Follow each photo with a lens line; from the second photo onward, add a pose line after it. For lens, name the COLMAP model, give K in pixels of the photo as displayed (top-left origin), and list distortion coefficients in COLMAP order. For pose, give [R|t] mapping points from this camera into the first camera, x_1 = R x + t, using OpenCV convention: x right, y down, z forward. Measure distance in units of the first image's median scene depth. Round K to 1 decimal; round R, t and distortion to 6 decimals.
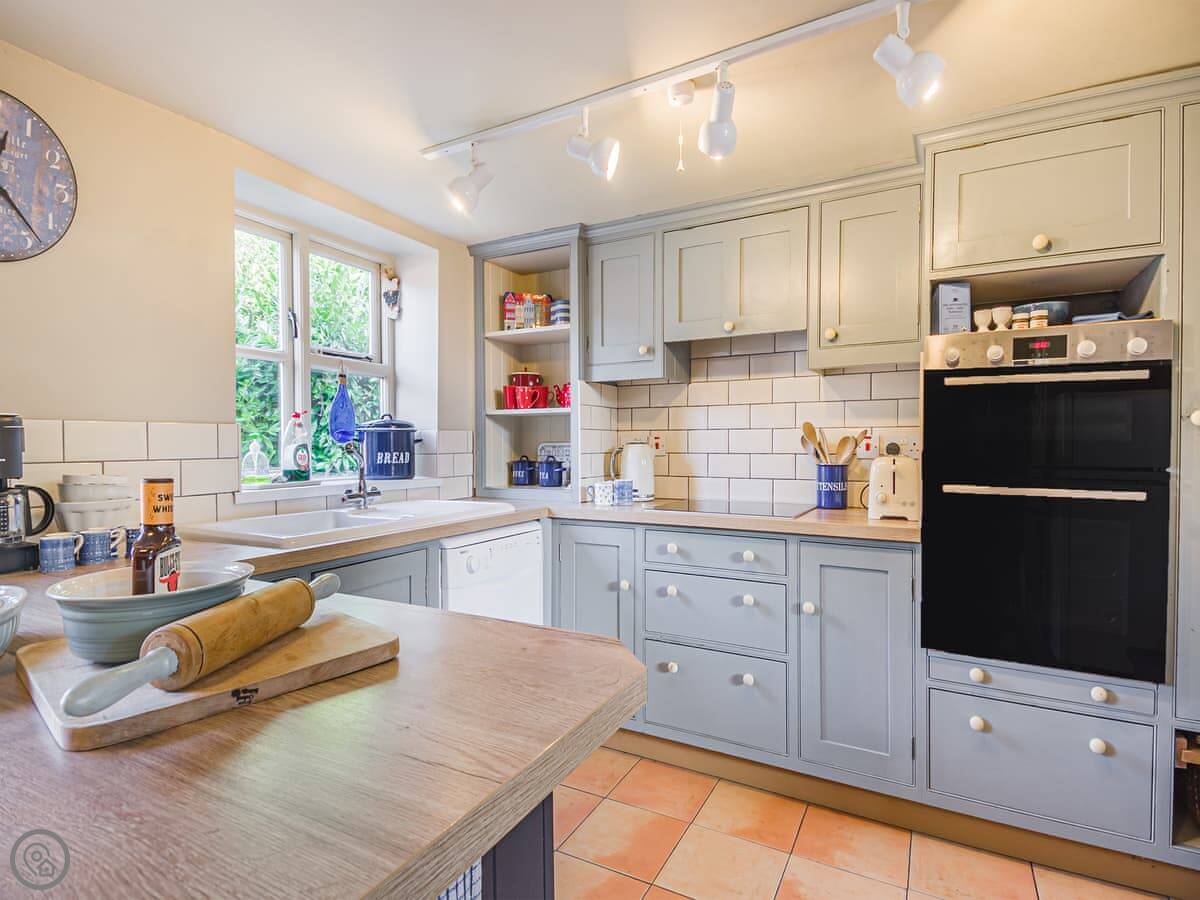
lens RADIAL K [[610.5, 0, 601.3], [0, 610.5, 454.4], [0, 0, 1]] dist [-0.002616, -0.002088]
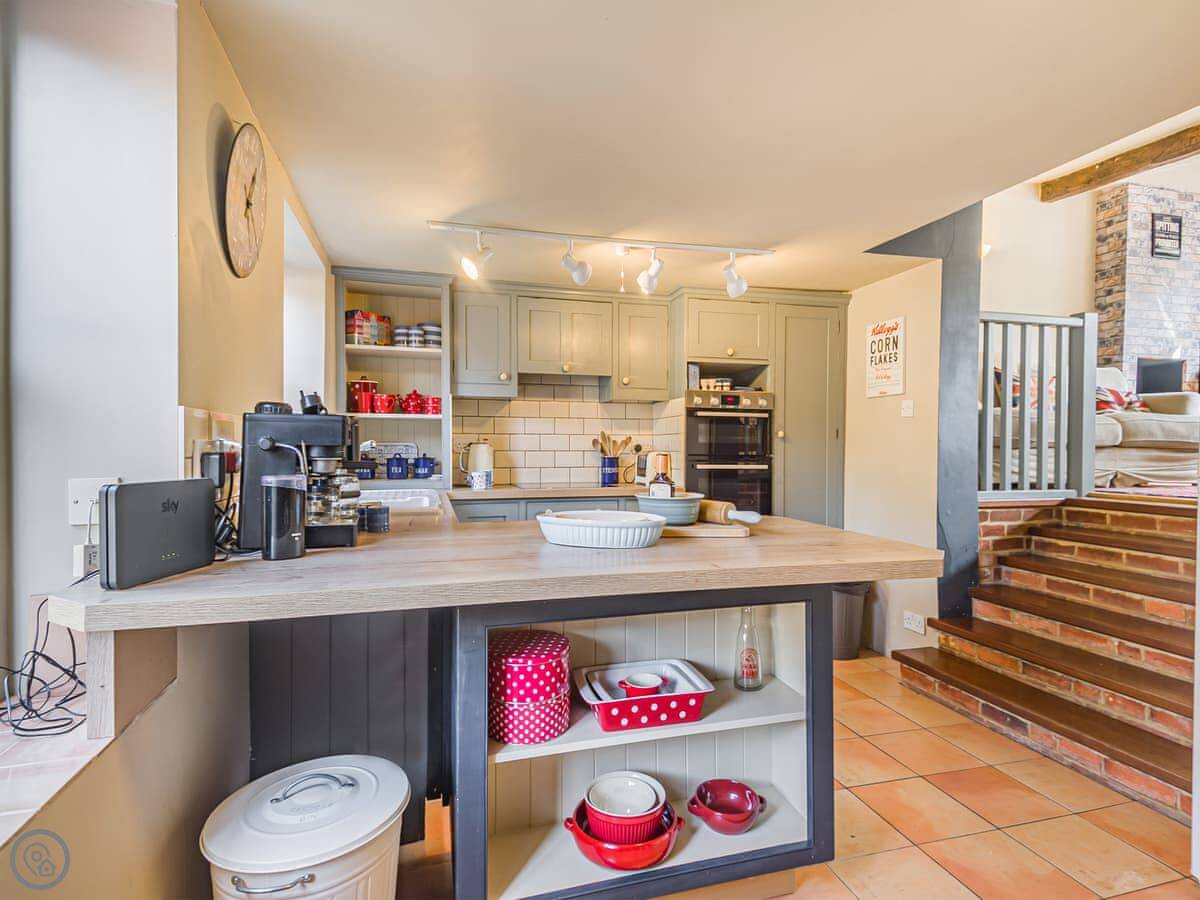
lens RADIAL K [[610.5, 0, 599.1], [0, 610.5, 450.1], [0, 0, 1]] dist [-0.002616, -0.002088]
pose [[0.726562, 0.002401, 0.687096, -0.770525], [0.006761, 0.999921, -0.010643, 0.014961], [-0.687067, 0.012378, 0.726488, -0.175676]]
